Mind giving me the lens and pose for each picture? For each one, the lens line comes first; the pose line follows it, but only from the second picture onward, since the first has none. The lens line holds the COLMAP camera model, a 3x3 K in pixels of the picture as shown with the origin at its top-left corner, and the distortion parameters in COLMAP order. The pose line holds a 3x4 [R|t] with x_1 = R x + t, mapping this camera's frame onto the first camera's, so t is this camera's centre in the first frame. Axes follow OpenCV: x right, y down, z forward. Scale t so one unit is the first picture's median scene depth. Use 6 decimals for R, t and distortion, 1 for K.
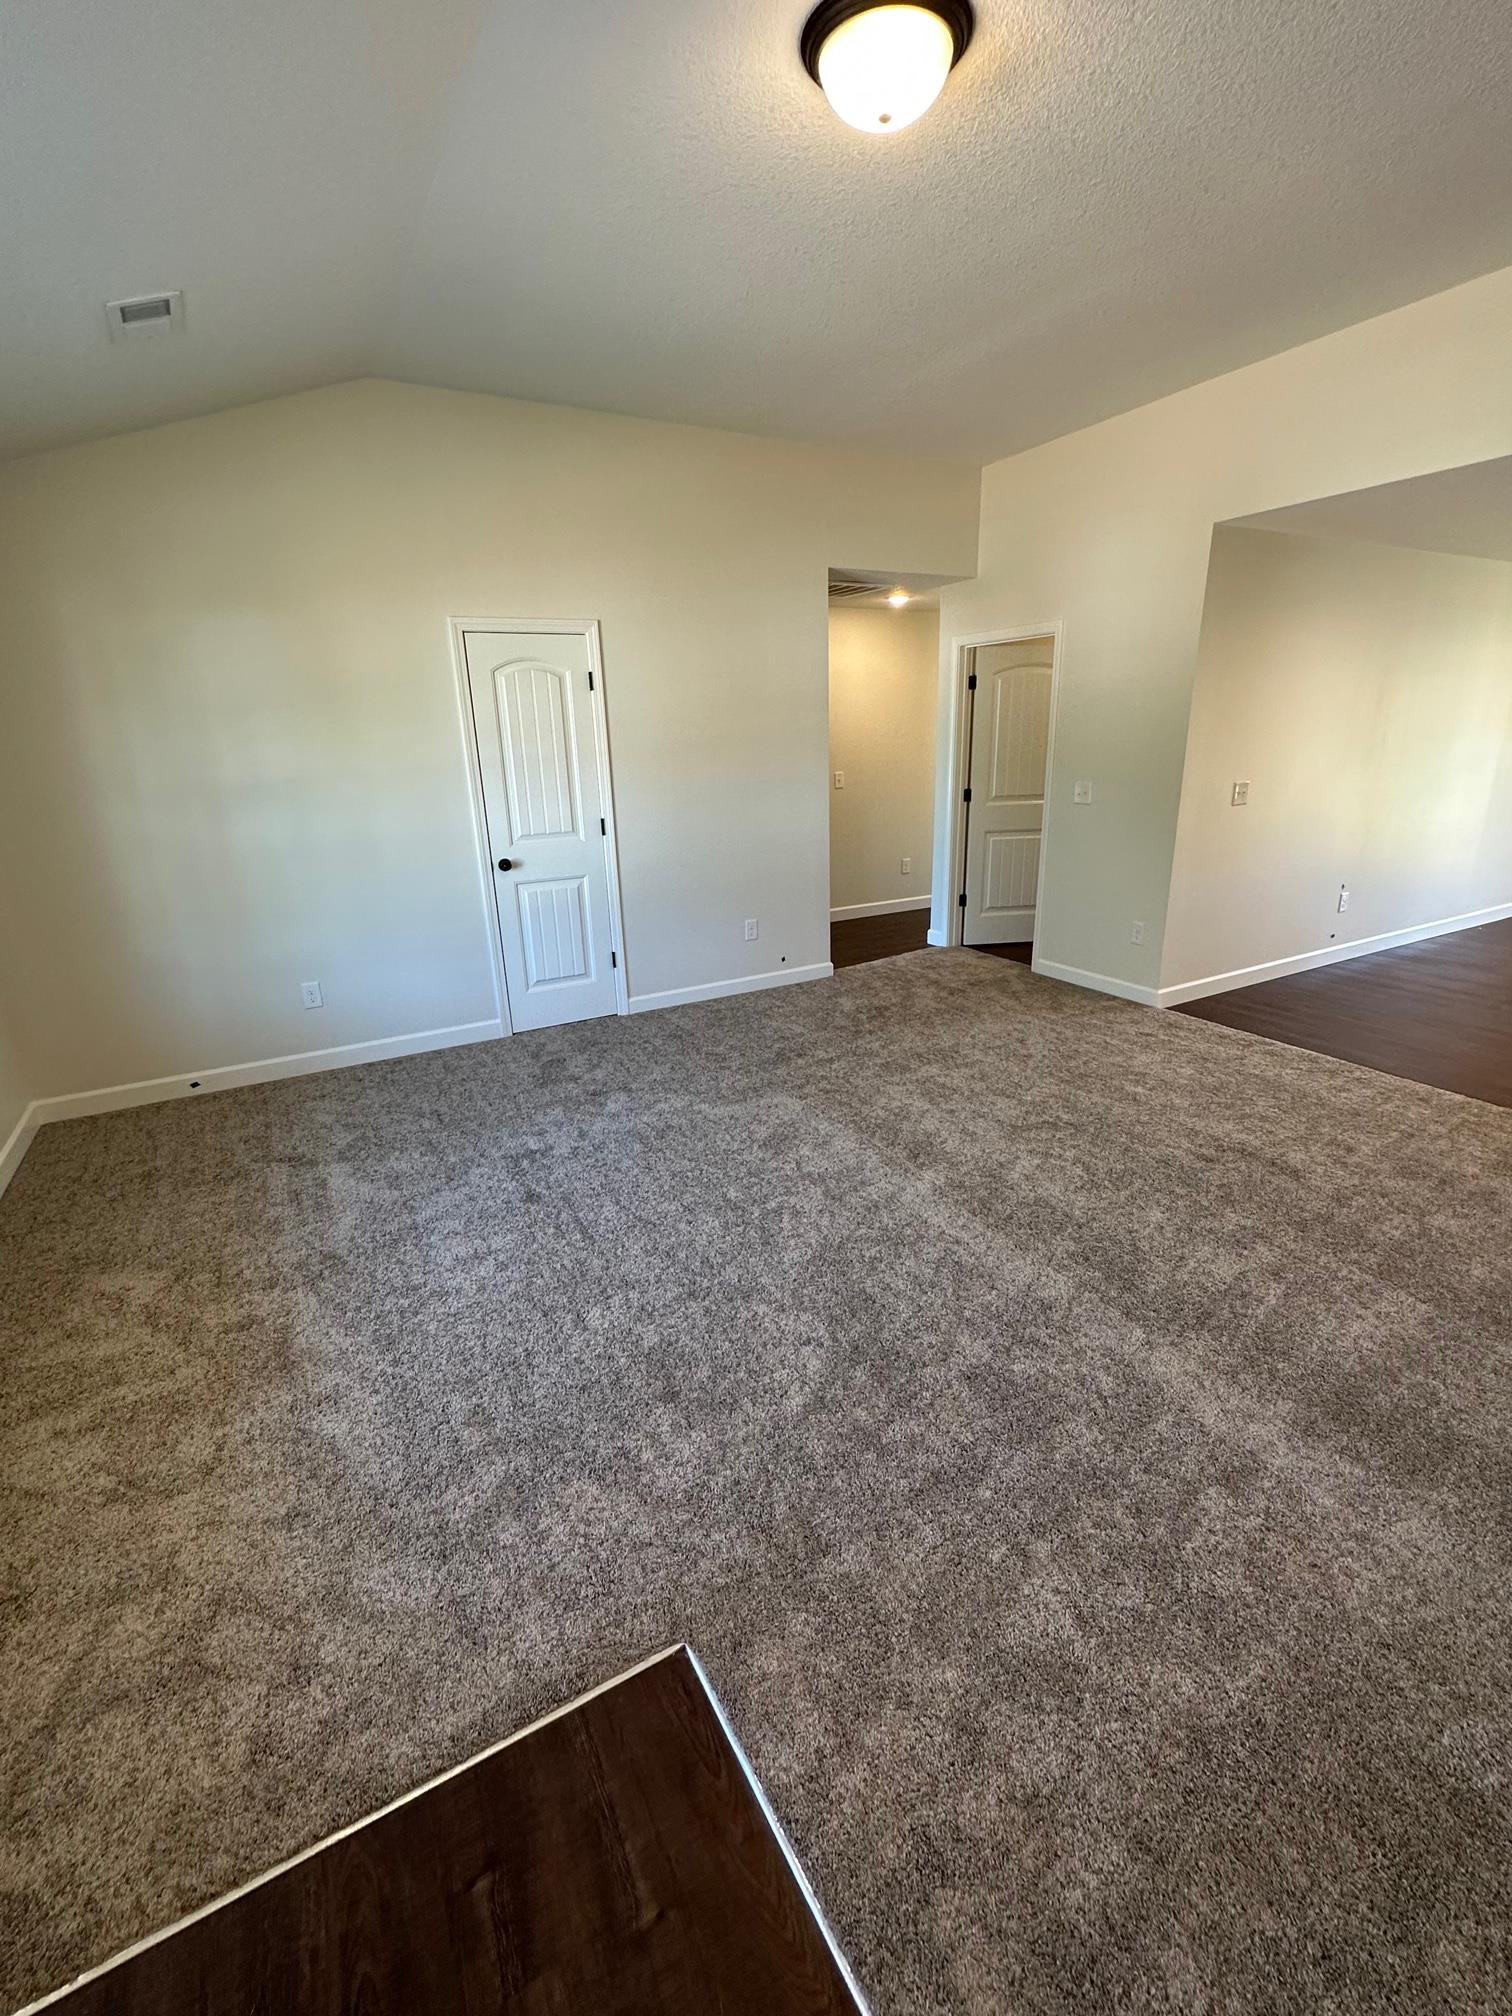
lens RADIAL K [[875.6, 0, 755.2], [0, 875.6, 1011.3], [0, 0, 1]] dist [-0.005120, -0.000209]
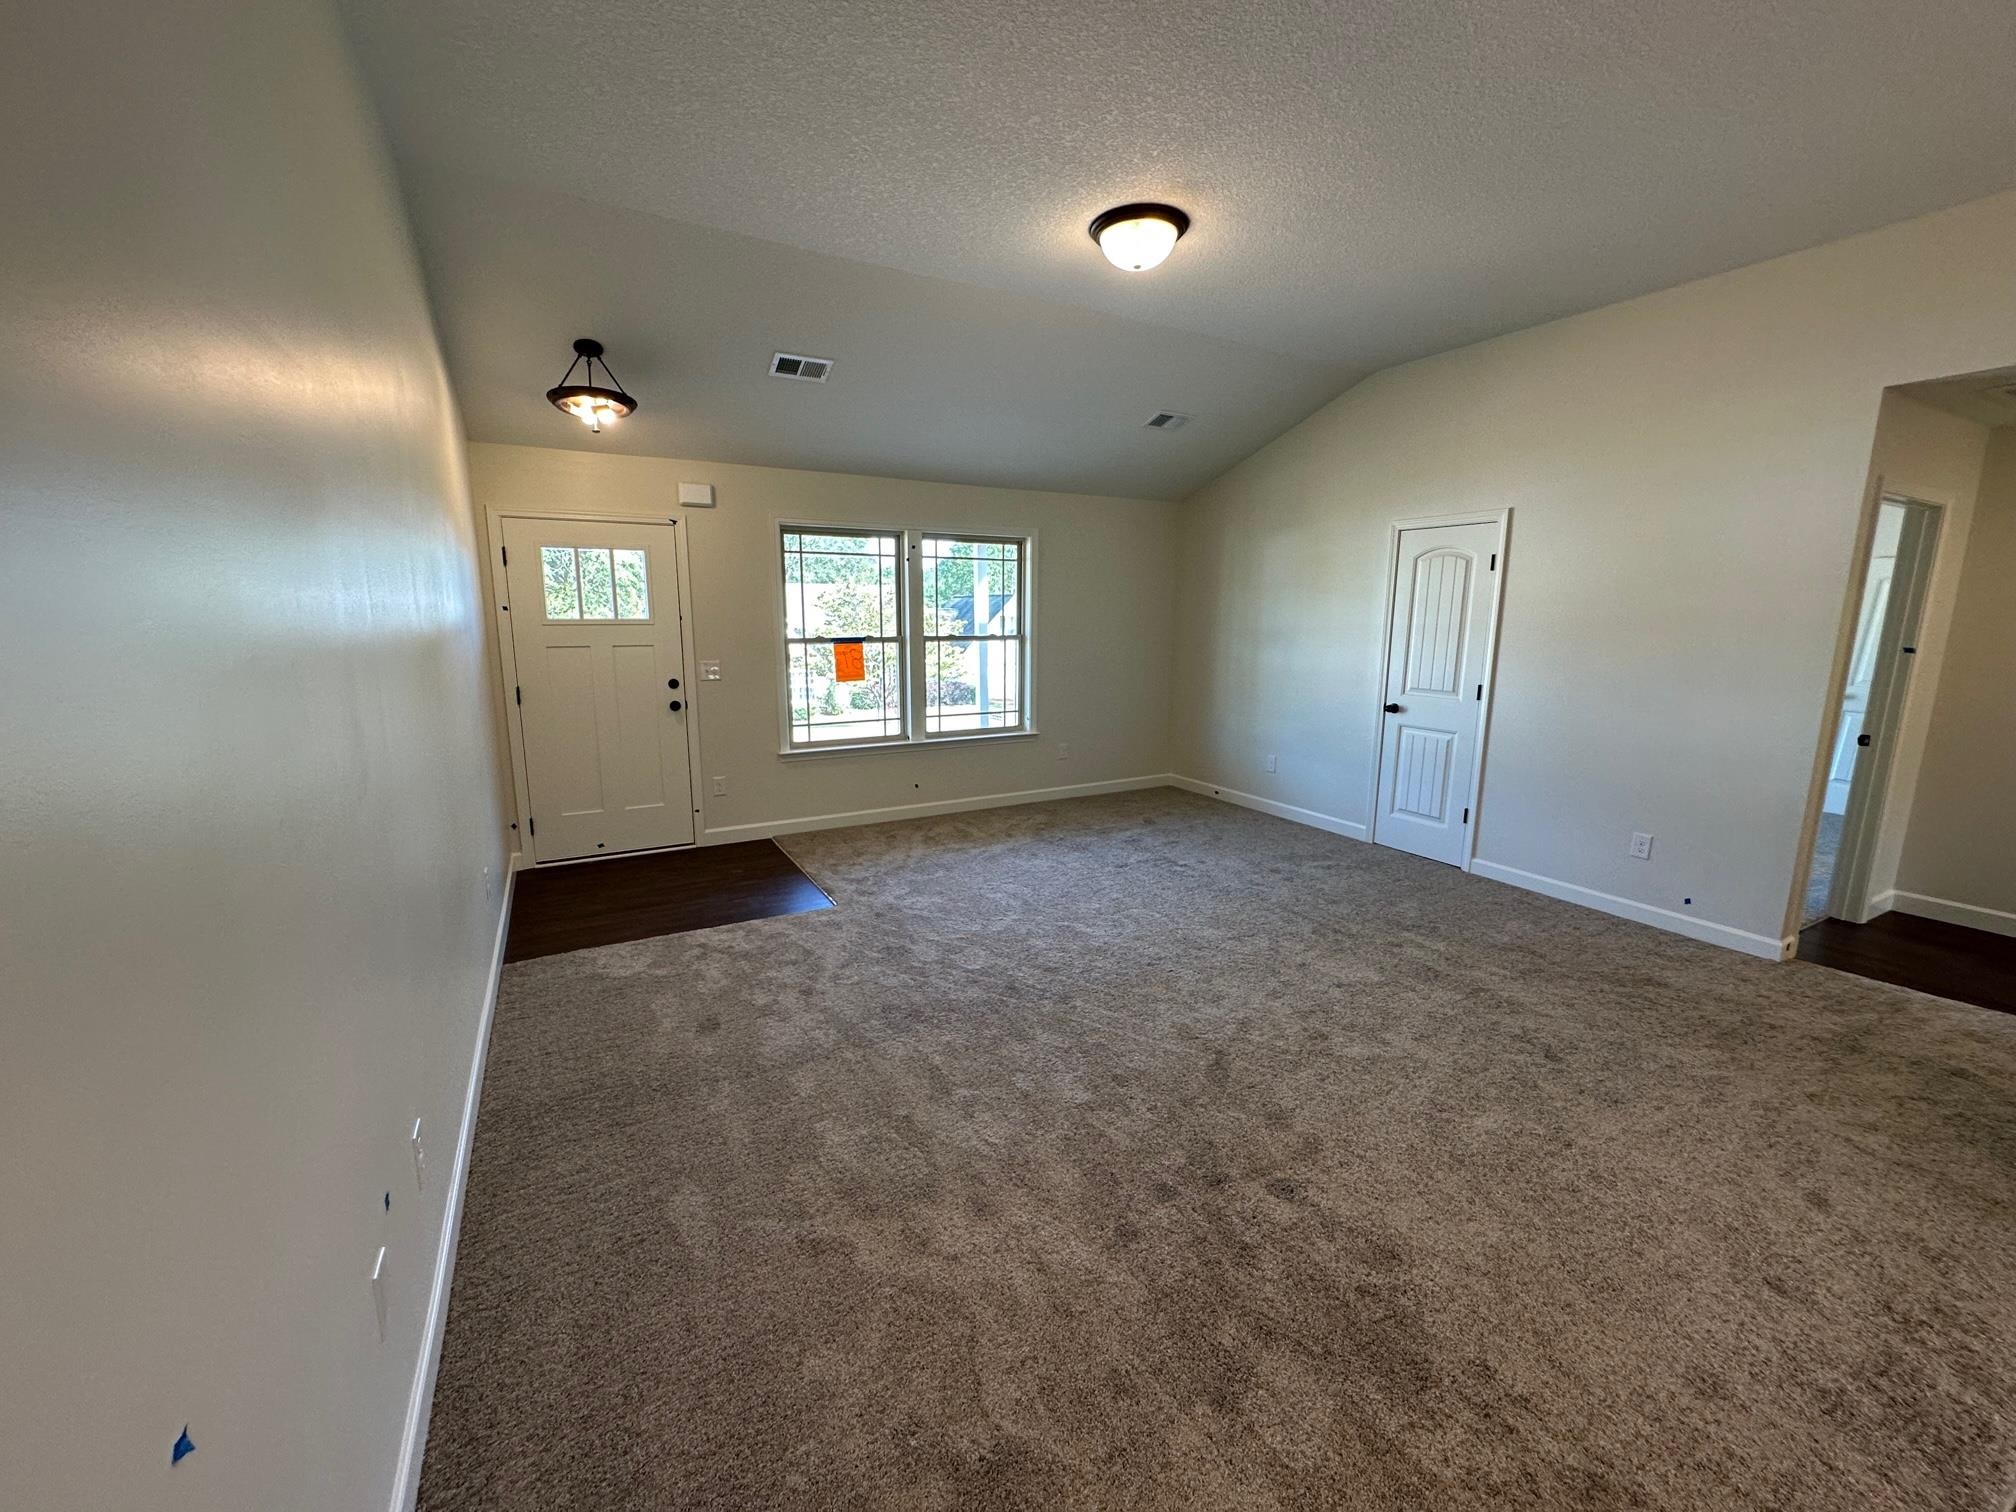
lens RADIAL K [[809.7, 0, 1004.5], [0, 809.7, 751.6], [0, 0, 1]] dist [0.000066, 0.000086]
pose [[-0.011873, 0.203520, -0.978999, 0.855164], [-0.310972, 0.929766, 0.197056, -0.163266], [0.950345, 0.306781, 0.052250, 0.429201]]
